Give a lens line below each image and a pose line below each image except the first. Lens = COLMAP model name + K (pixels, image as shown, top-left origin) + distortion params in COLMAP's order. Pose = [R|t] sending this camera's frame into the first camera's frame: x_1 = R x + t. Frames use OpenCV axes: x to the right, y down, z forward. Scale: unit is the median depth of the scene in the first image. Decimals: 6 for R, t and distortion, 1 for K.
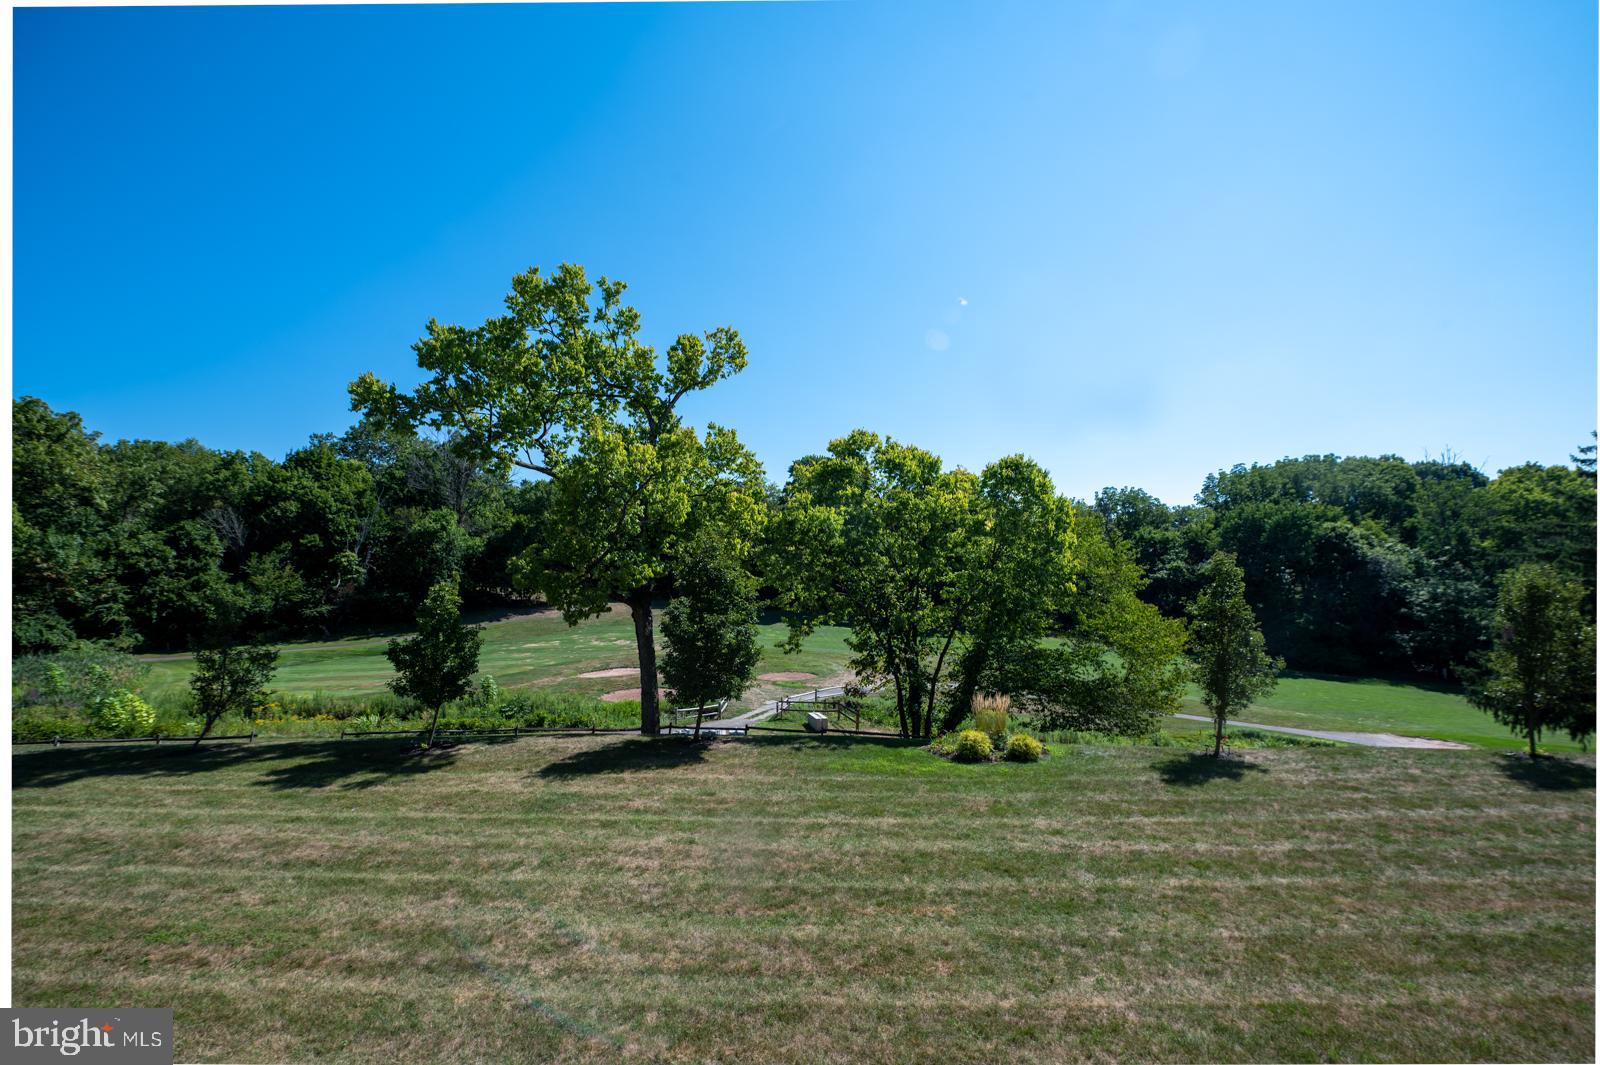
lens RADIAL K [[634.5, 0, 803.6], [0, 634.5, 549.2], [0, 0, 1]] dist [-0.020879, -0.000481]
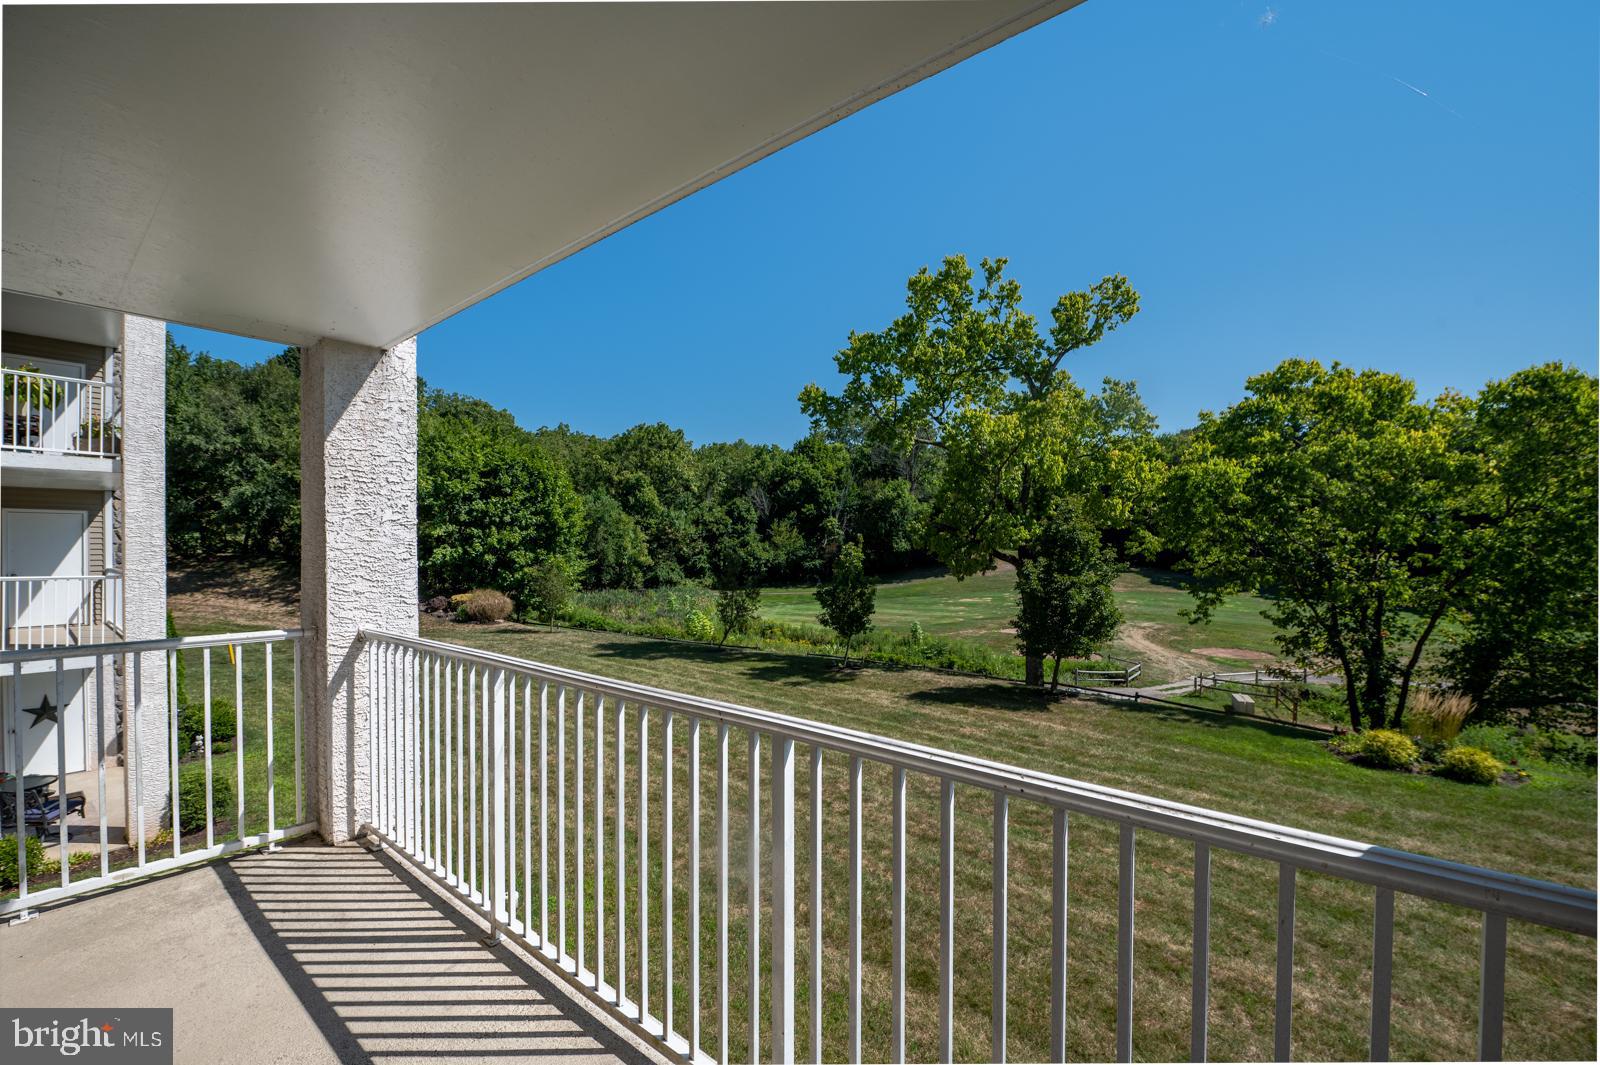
lens RADIAL K [[634.5, 0, 803.6], [0, 634.5, 549.2], [0, 0, 1]] dist [-0.020879, -0.000481]
pose [[0.767049, 0.013403, -0.641448, 0.130873], [0.026310, 0.998284, 0.052320, -0.002599], [0.641048, -0.057009, 0.765380, -0.041074]]
